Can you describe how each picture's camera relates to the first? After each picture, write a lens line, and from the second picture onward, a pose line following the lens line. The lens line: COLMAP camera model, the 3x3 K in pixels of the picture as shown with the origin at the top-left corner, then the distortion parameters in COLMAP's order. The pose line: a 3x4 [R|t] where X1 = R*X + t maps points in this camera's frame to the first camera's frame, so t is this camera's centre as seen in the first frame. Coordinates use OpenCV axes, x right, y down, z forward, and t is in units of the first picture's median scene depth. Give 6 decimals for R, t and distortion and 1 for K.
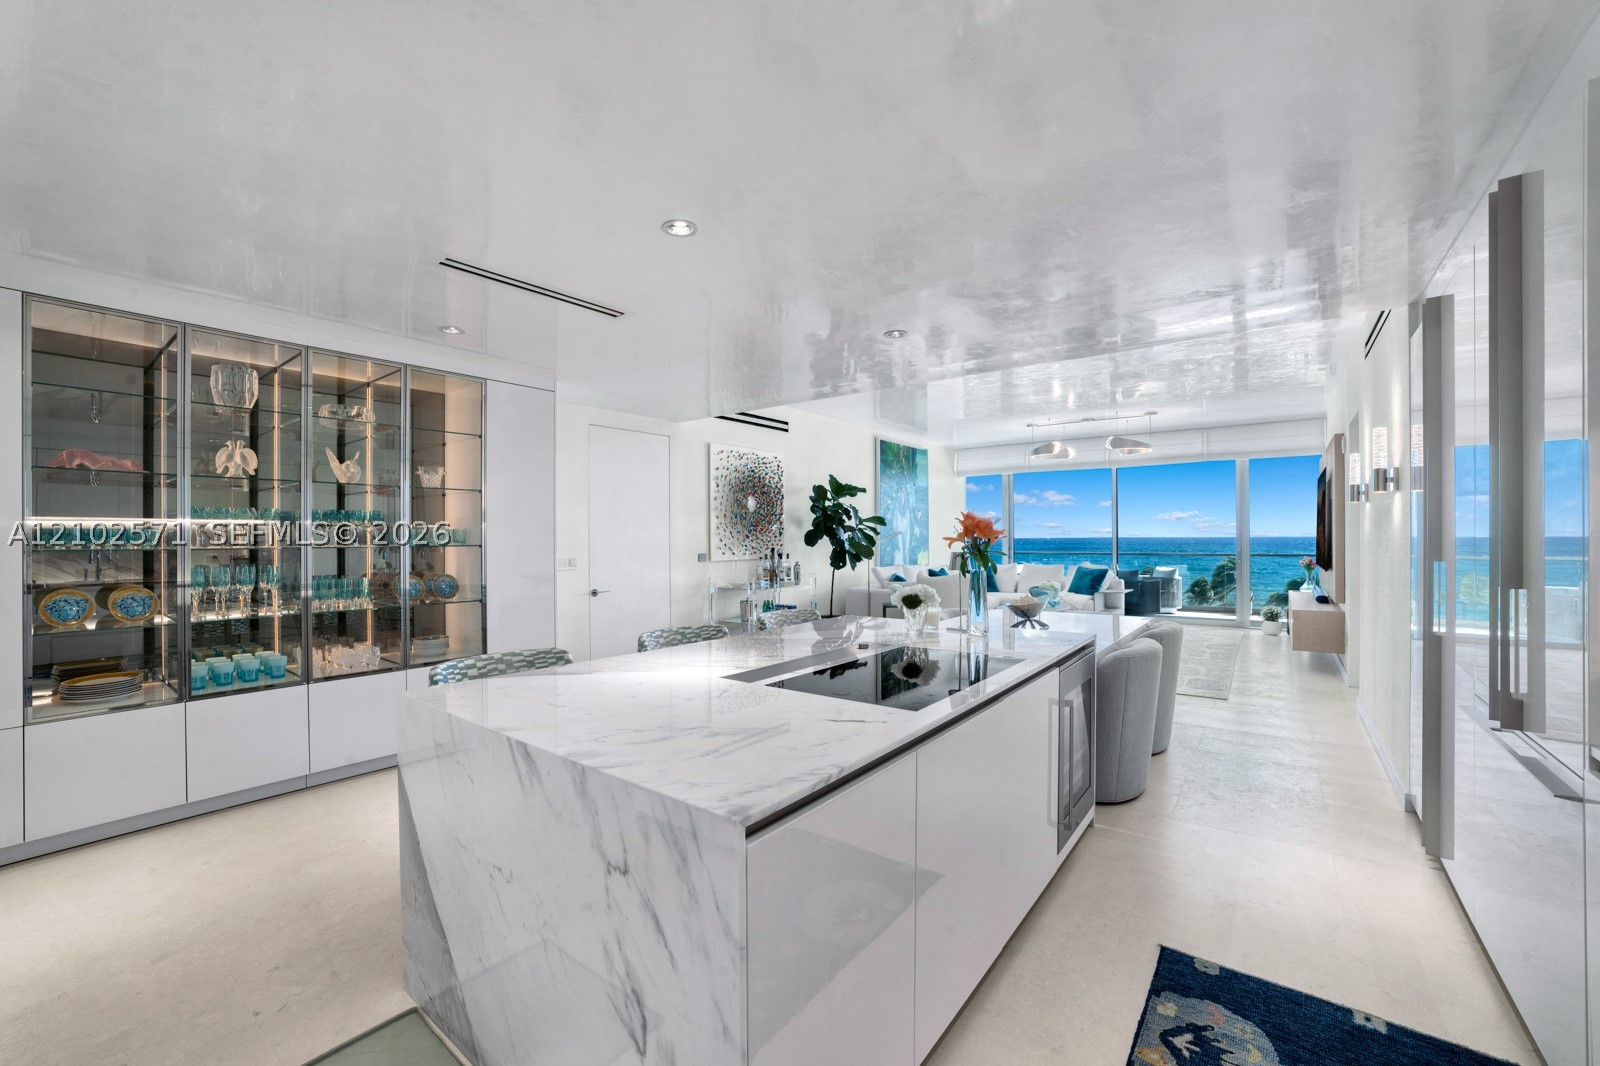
lens RADIAL K [[624.2, 0, 804.6], [0, 624.2, 542.7], [0, 0, 1]] dist [-0.049534, 0.000048]
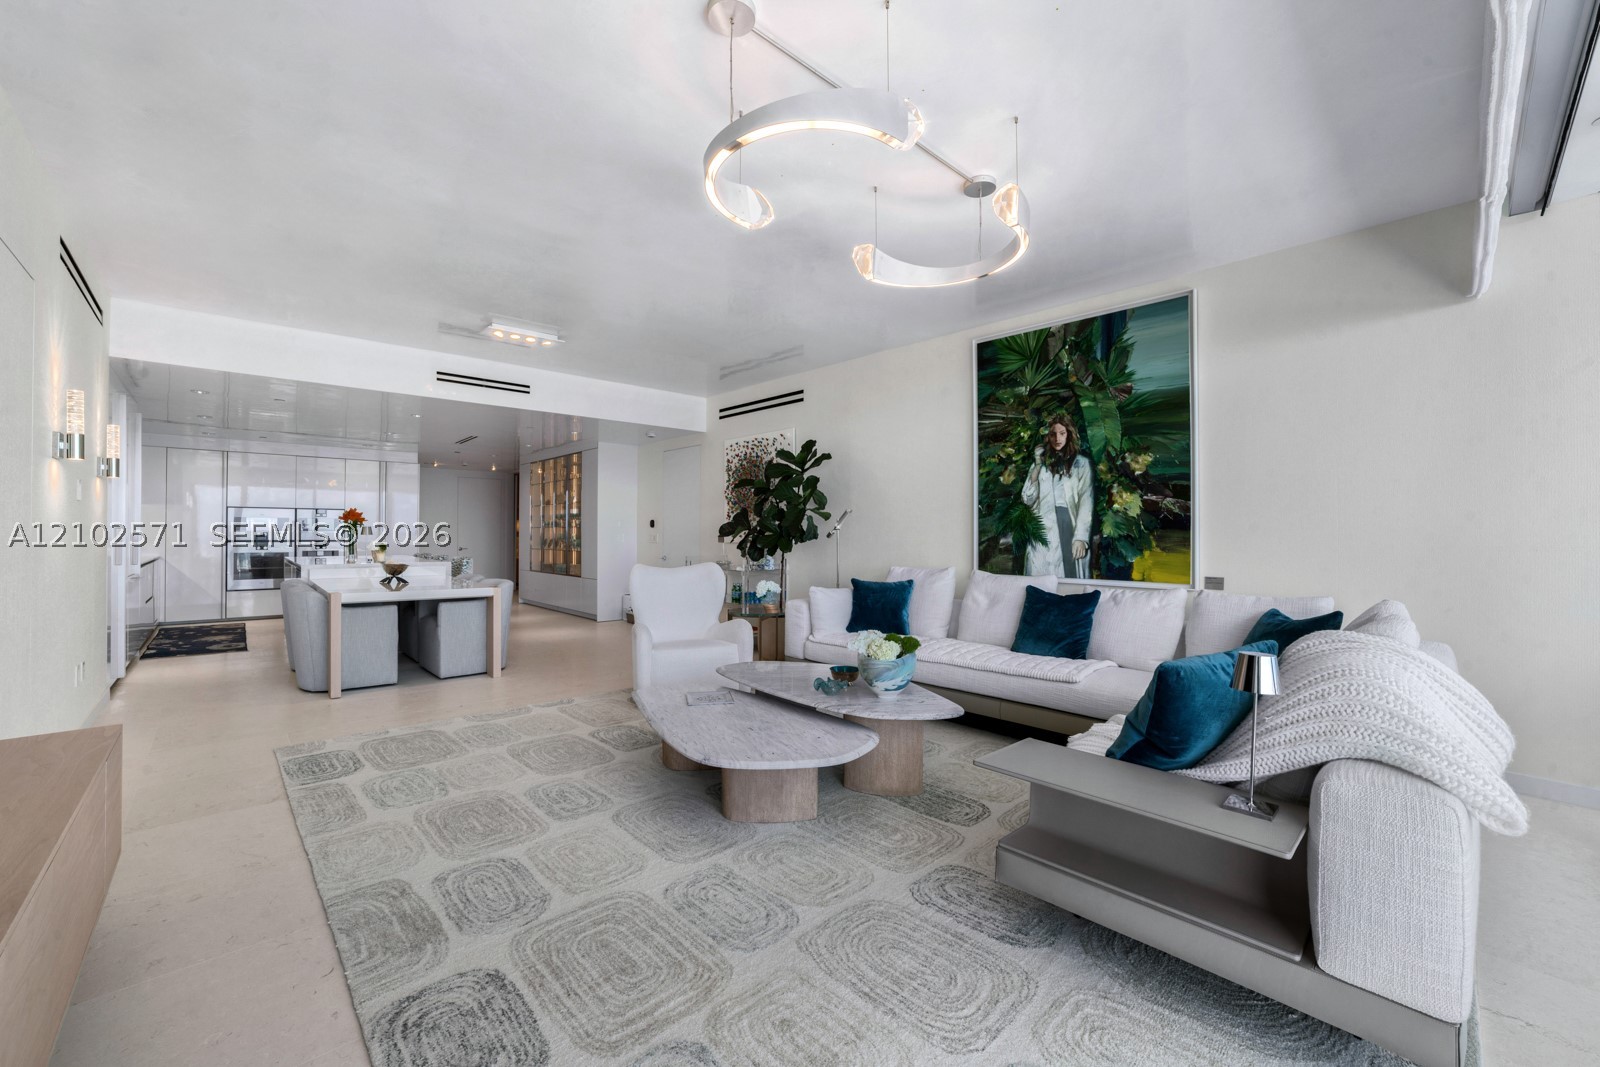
lens RADIAL K [[642.8, 0, 789.3], [0, 642.8, 532.0], [0, 0, 1]] dist [-0.067183, 0.025926]
pose [[-0.172713, 0.001981, -0.984970, 0.677046], [-0.010917, 0.999933, 0.003925, 0.002765], [0.984912, 0.011431, -0.172680, 0.888919]]
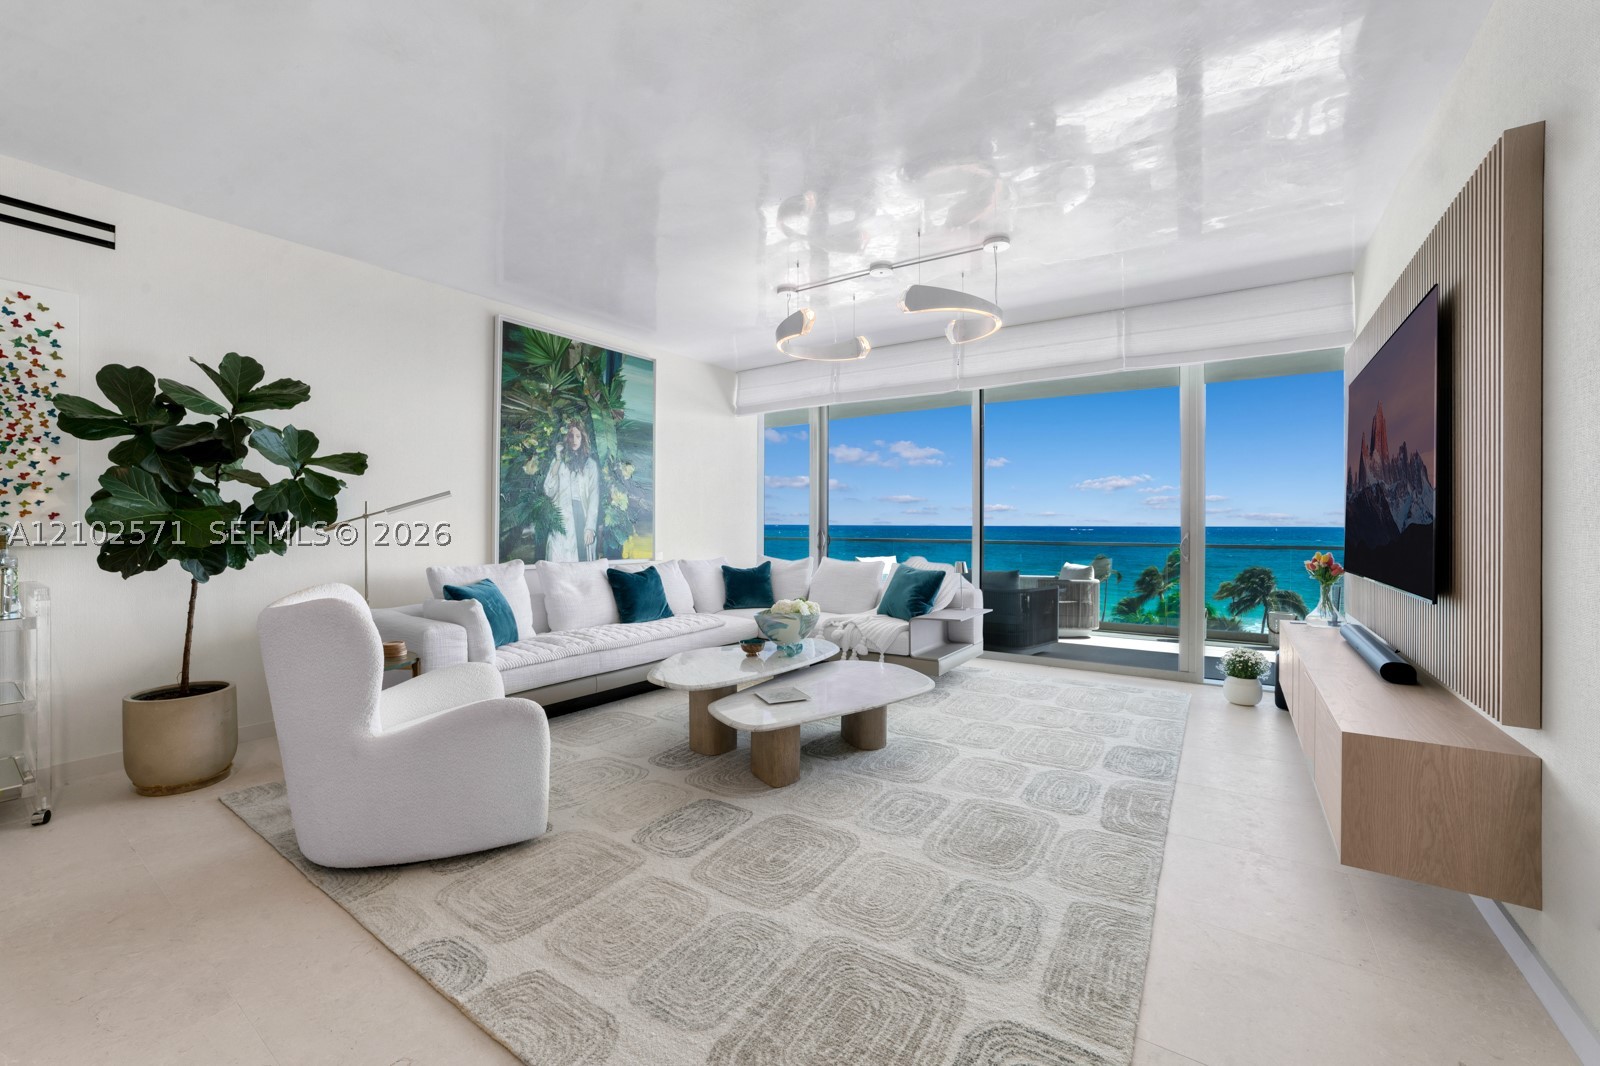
lens RADIAL K [[642.8, 0, 789.3], [0, 642.8, 531.5], [0, 0, 1]] dist [-0.067183, 0.025926]
pose [[0.998850, 0.007568, 0.047351, 0.320283], [-0.007808, 0.999958, 0.004883, 0.006360], [-0.047312, -0.005247, 0.998866, 0.437473]]
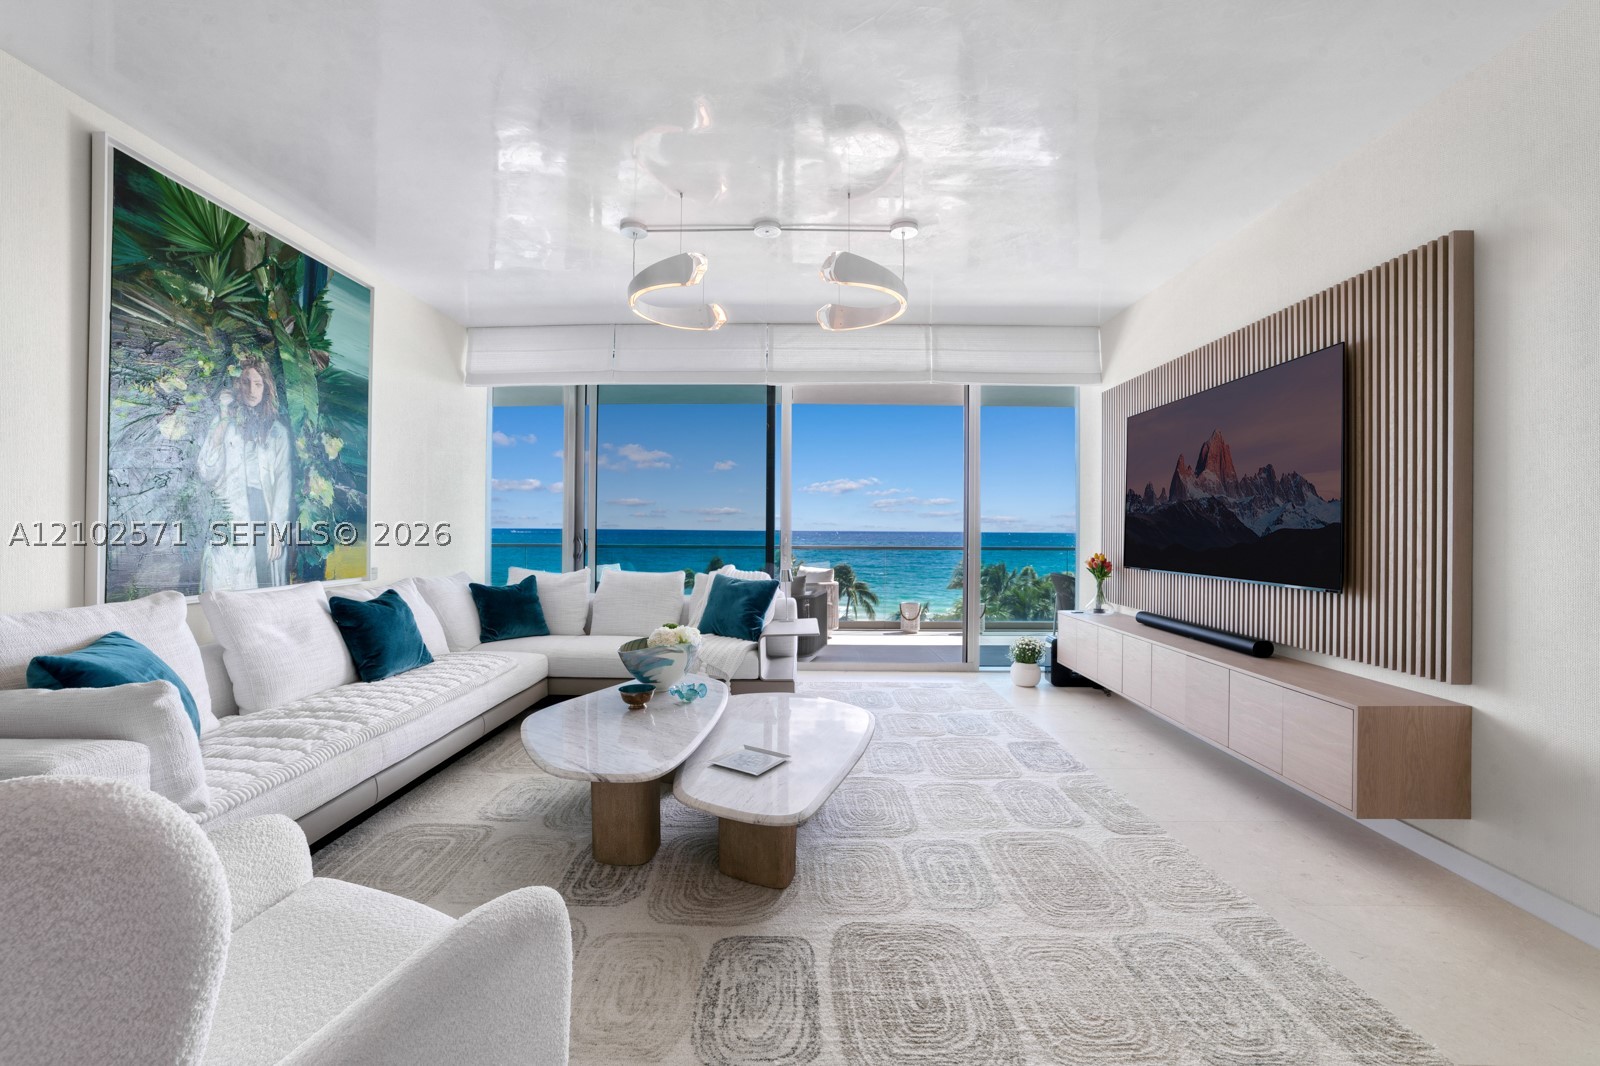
lens RADIAL K [[642.8, 0, 789.3], [0, 642.8, 531.5], [0, 0, 1]] dist [-0.067183, 0.025926]
pose [[0.805228, 0.007416, 0.592919, 0.193131], [-0.005919, 0.999972, -0.004469, 0.006273], [-0.592936, 0.000089, 0.805250, 0.568163]]
